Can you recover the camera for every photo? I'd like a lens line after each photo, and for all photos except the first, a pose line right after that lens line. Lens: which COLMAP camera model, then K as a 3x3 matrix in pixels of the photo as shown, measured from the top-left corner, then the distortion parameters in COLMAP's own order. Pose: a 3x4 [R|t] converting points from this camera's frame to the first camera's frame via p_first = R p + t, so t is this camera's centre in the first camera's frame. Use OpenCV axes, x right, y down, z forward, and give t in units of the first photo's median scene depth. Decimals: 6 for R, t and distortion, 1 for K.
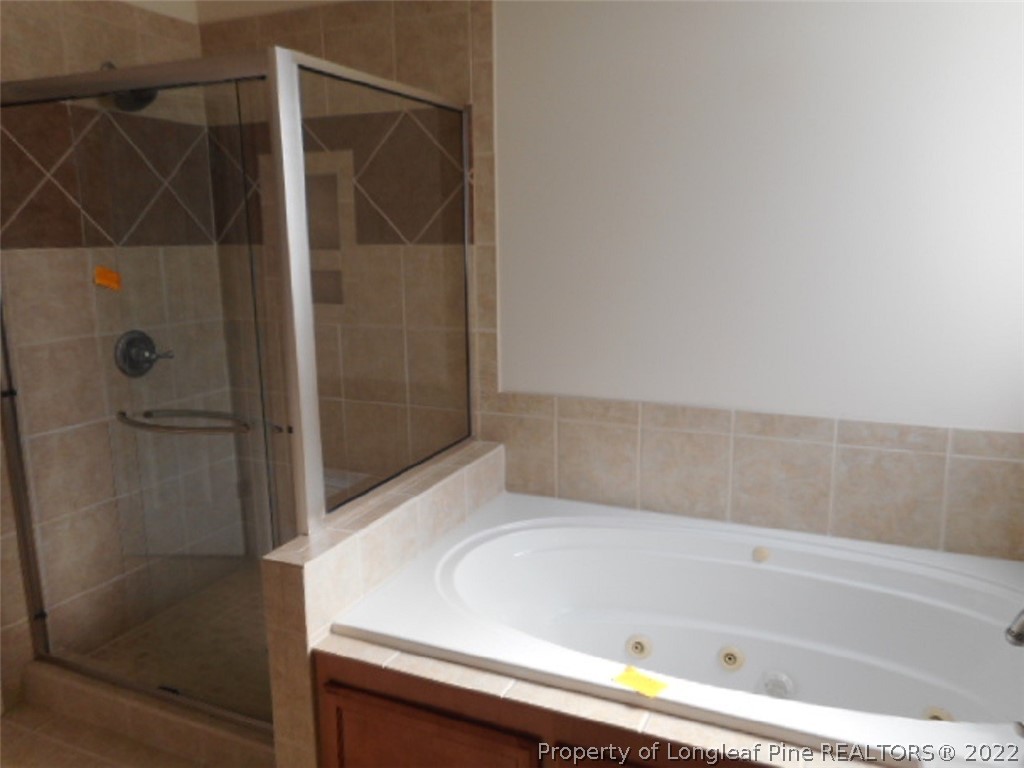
lens RADIAL K [[770.2, 0, 513.1], [0, 770.2, 385.1], [0, 0, 1]] dist [-0.010988, 0.009969]
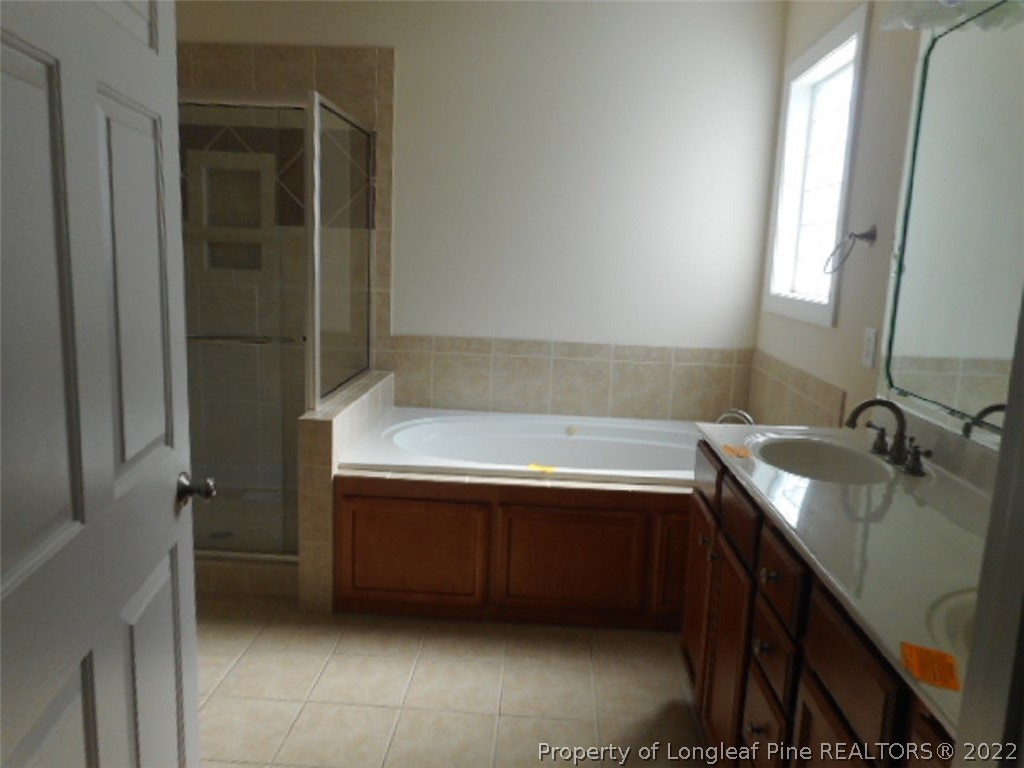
lens RADIAL K [[770.2, 0, 512.3], [0, 770.2, 383.6], [0, 0, 1]] dist [-0.010988, 0.009969]
pose [[0.929863, -0.013249, 0.367669, -0.352217], [0.020913, 0.999639, -0.016867, 0.134975], [-0.367312, 0.023373, 0.929804, -0.417452]]
